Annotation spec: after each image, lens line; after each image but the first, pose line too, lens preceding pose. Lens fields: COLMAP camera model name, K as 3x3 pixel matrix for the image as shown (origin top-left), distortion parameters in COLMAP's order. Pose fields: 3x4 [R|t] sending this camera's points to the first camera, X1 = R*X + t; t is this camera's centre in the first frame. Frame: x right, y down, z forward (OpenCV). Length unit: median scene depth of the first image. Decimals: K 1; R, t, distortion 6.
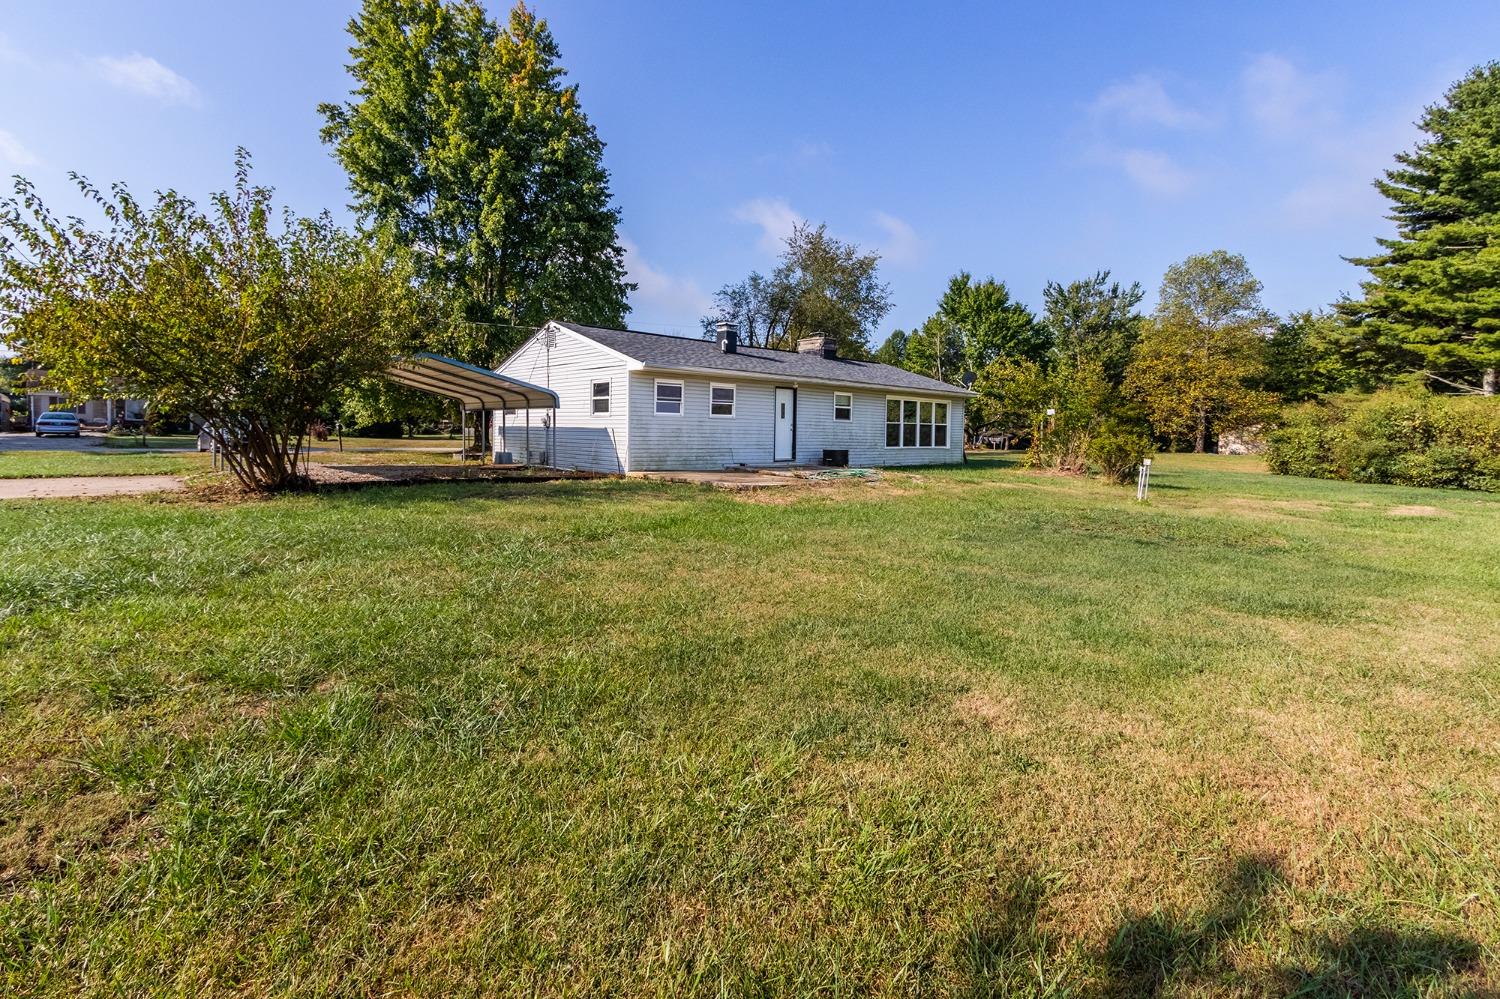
lens RADIAL K [[693.4, 0, 751.4], [0, 693.4, 486.5], [0, 0, 1]] dist [0.005101, 0.000184]
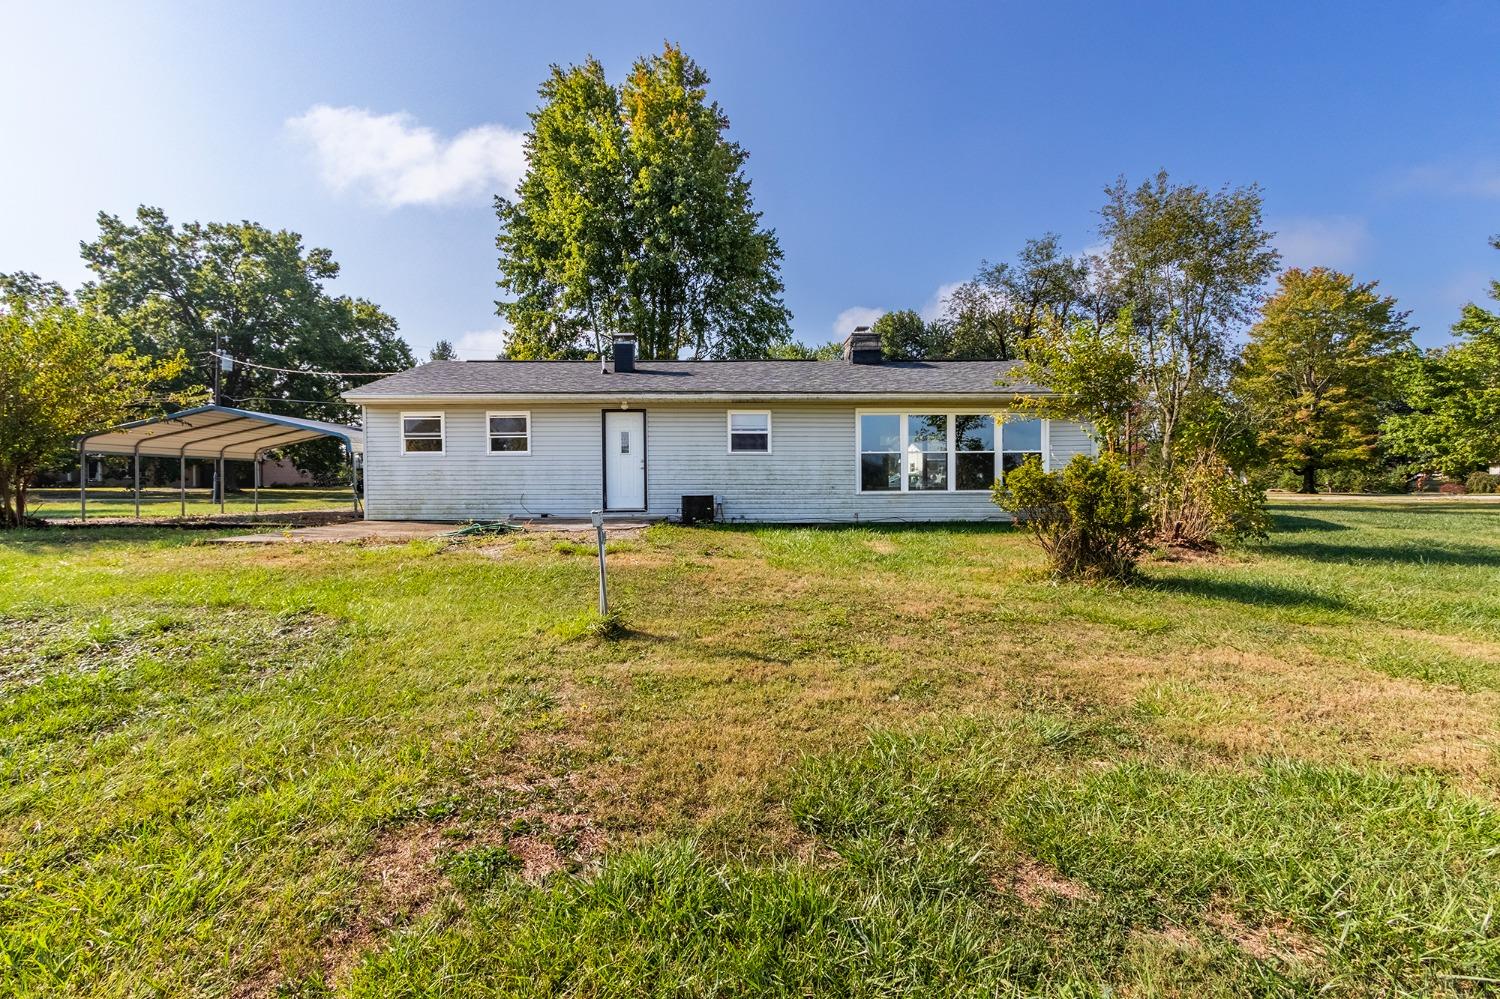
lens RADIAL K [[698.1, 0, 725.7], [0, 698.1, 493.6], [0, 0, 1]] dist [0.003833, -0.000066]
pose [[0.741324, 0.001594, -0.671146, 0.595271], [-0.036799, 0.998589, -0.038276, -0.031046], [0.670138, 0.053073, 0.740337, 0.522250]]
